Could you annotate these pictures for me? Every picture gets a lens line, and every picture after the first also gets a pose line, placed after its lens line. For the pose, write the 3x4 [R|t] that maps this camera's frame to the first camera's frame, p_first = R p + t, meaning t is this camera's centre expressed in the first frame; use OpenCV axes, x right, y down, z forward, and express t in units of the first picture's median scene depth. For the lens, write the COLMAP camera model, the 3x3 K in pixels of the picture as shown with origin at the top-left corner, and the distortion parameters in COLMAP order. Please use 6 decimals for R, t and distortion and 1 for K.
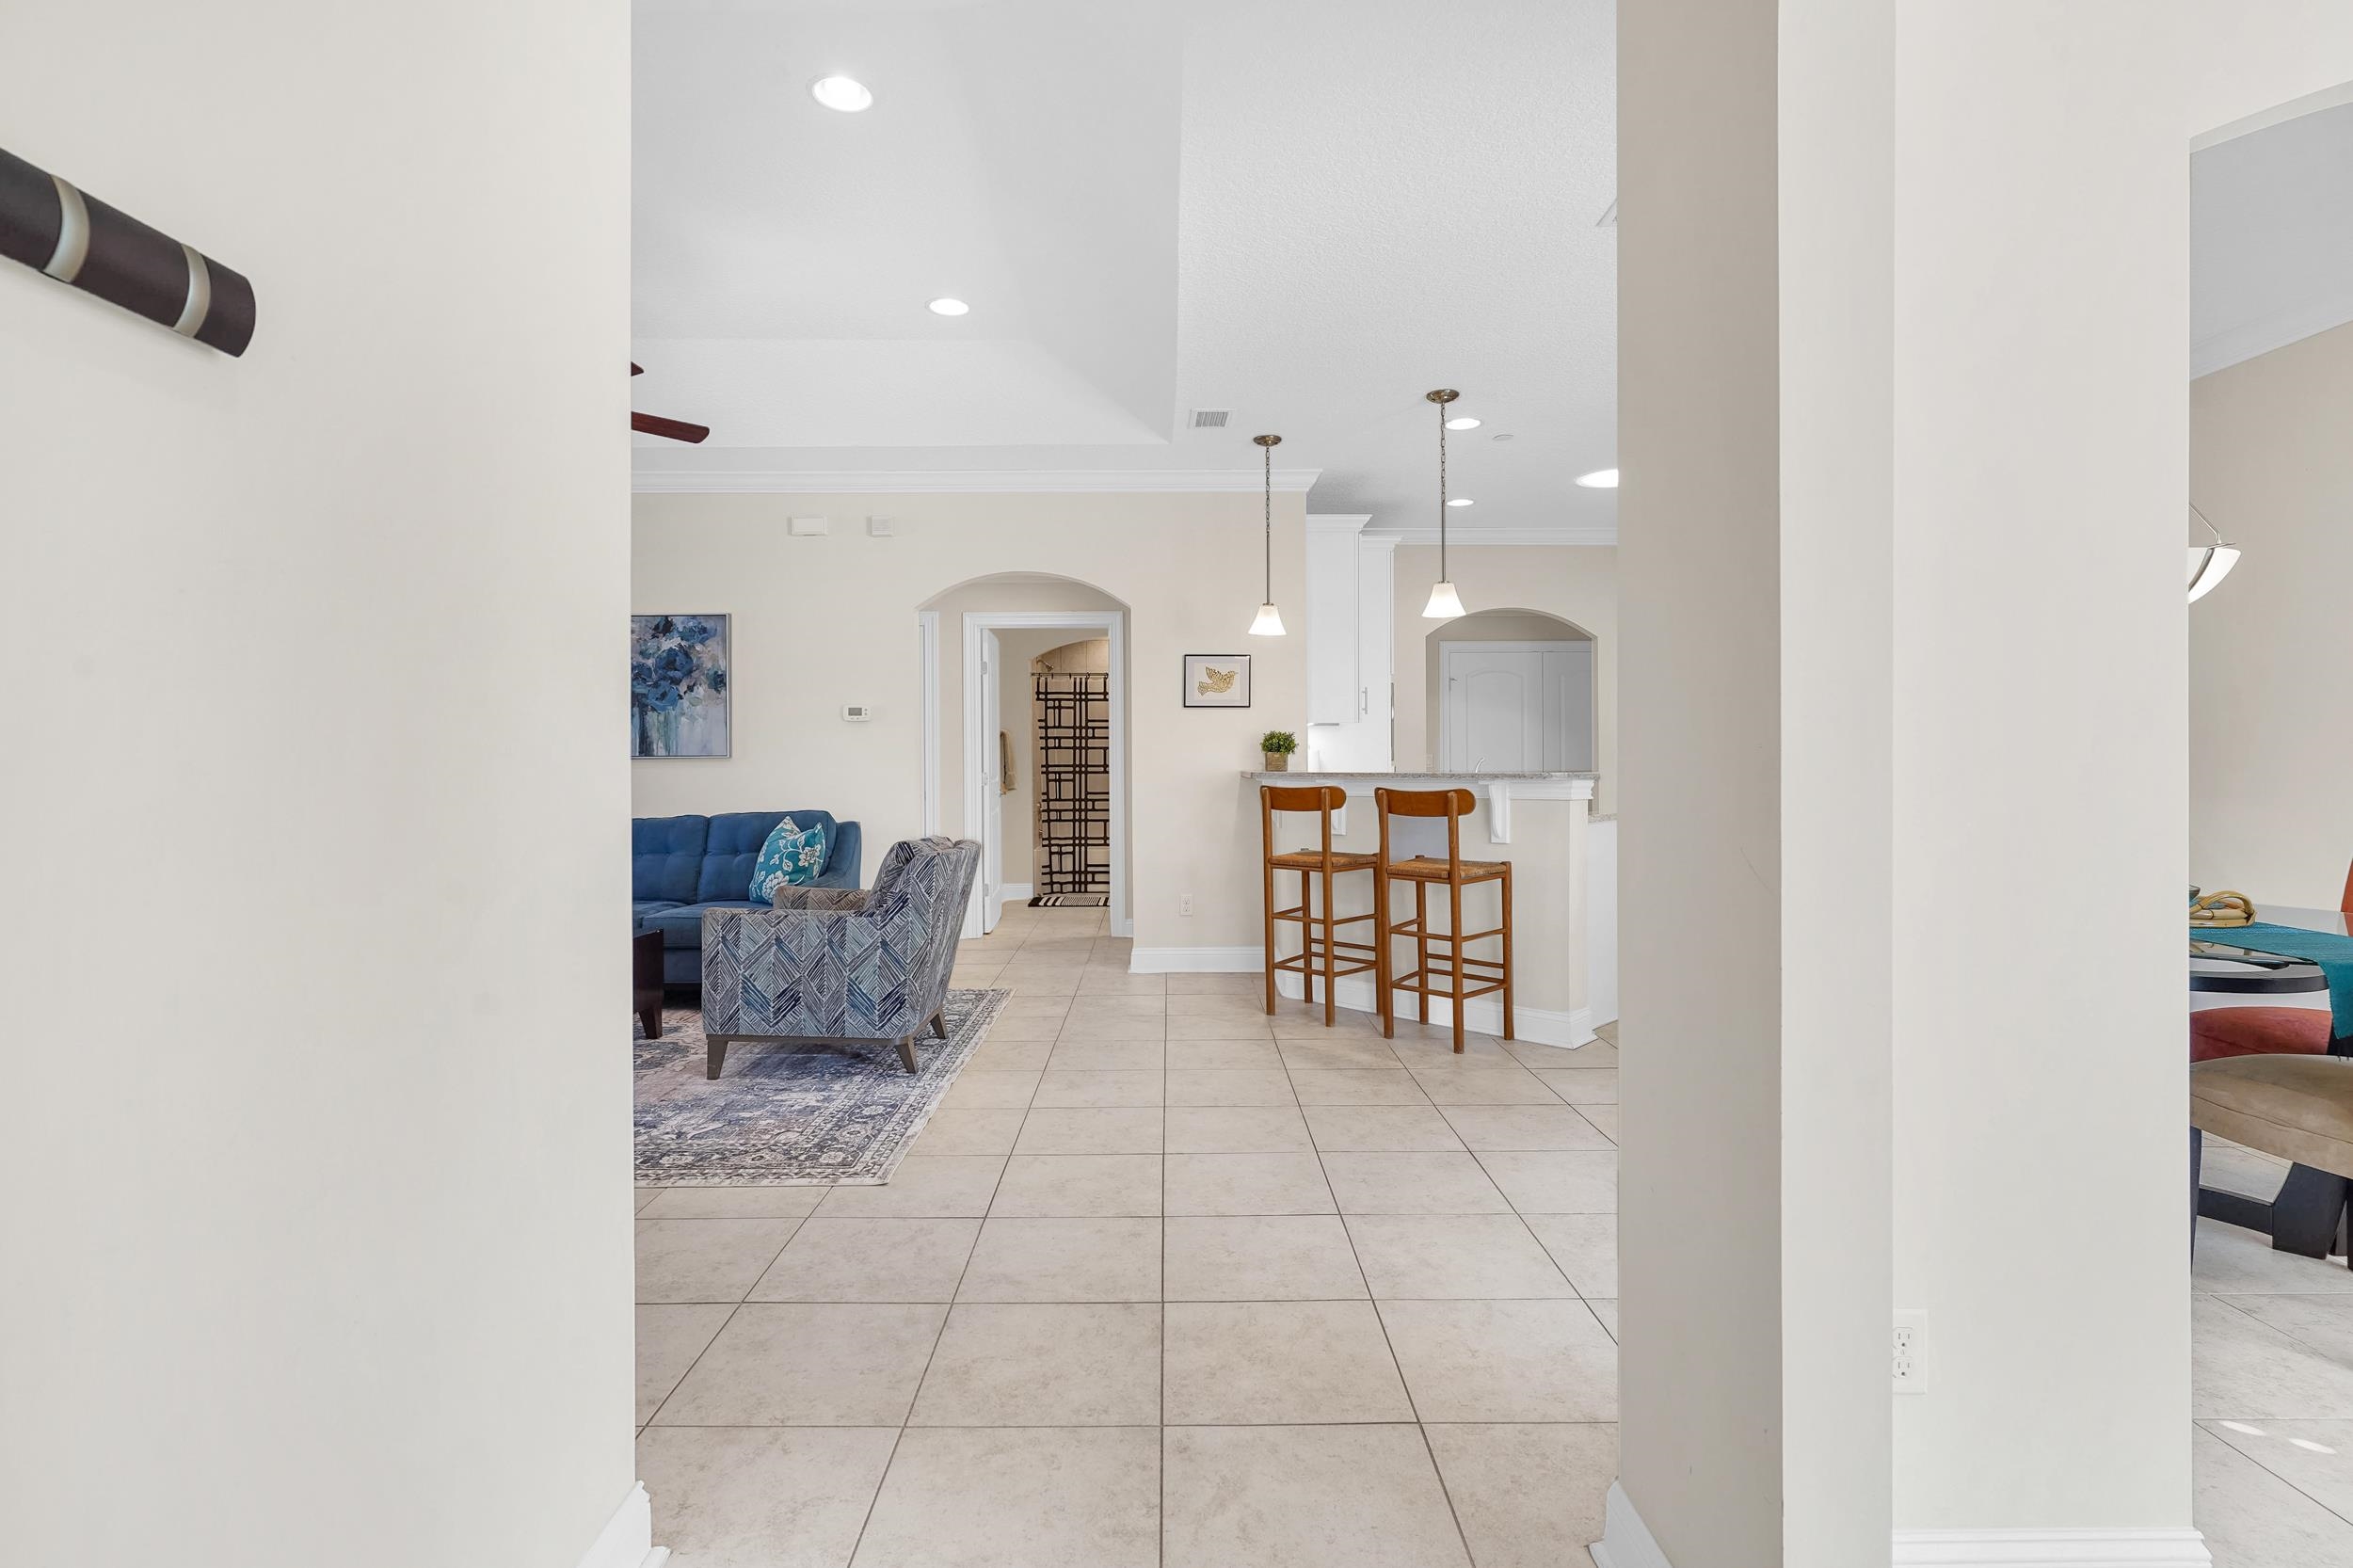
lens RADIAL K [[1122.1, 0, 1166.7], [0, 1122.1, 769.1], [0, 0, 1]] dist [-0.002679, 0.000495]
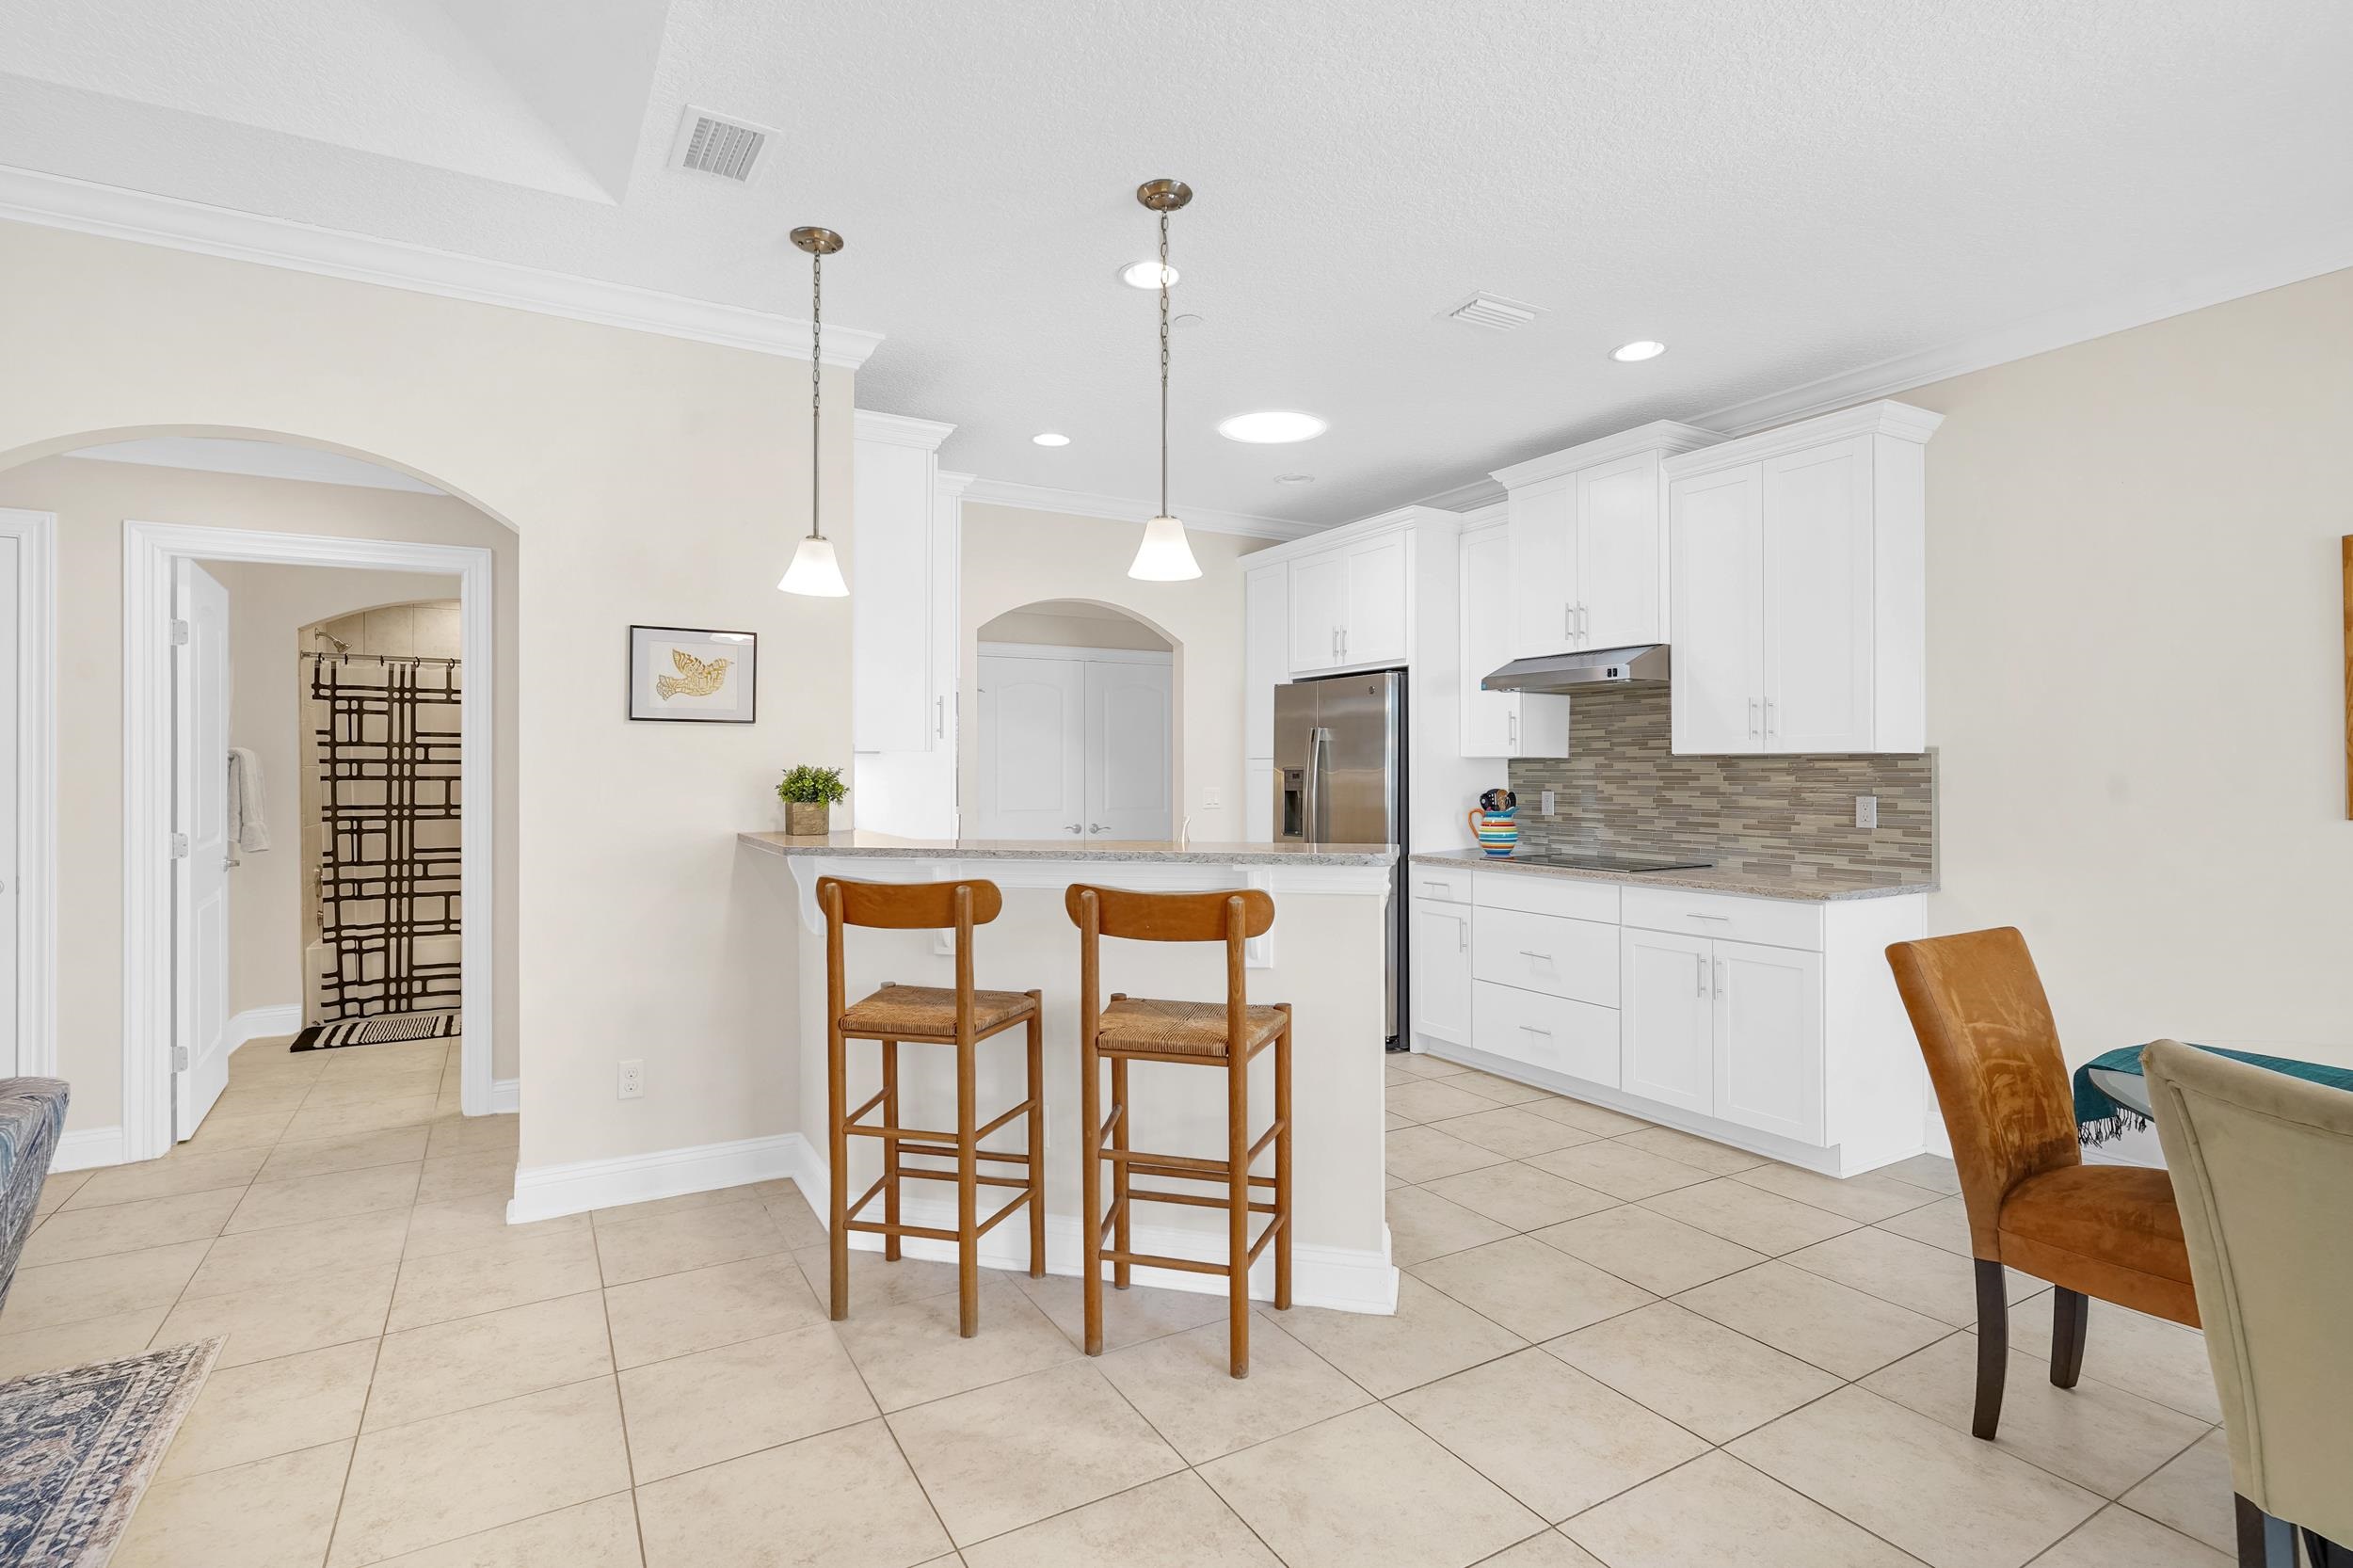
lens RADIAL K [[1122.1, 0, 1166.7], [0, 1122.1, 769.1], [0, 0, 1]] dist [-0.002679, 0.000495]
pose [[0.866238, 0.005670, 0.499600, -0.022666], [0.000910, 0.999916, -0.012927, -0.017460], [-0.499631, 0.011652, 0.866160, 0.288222]]
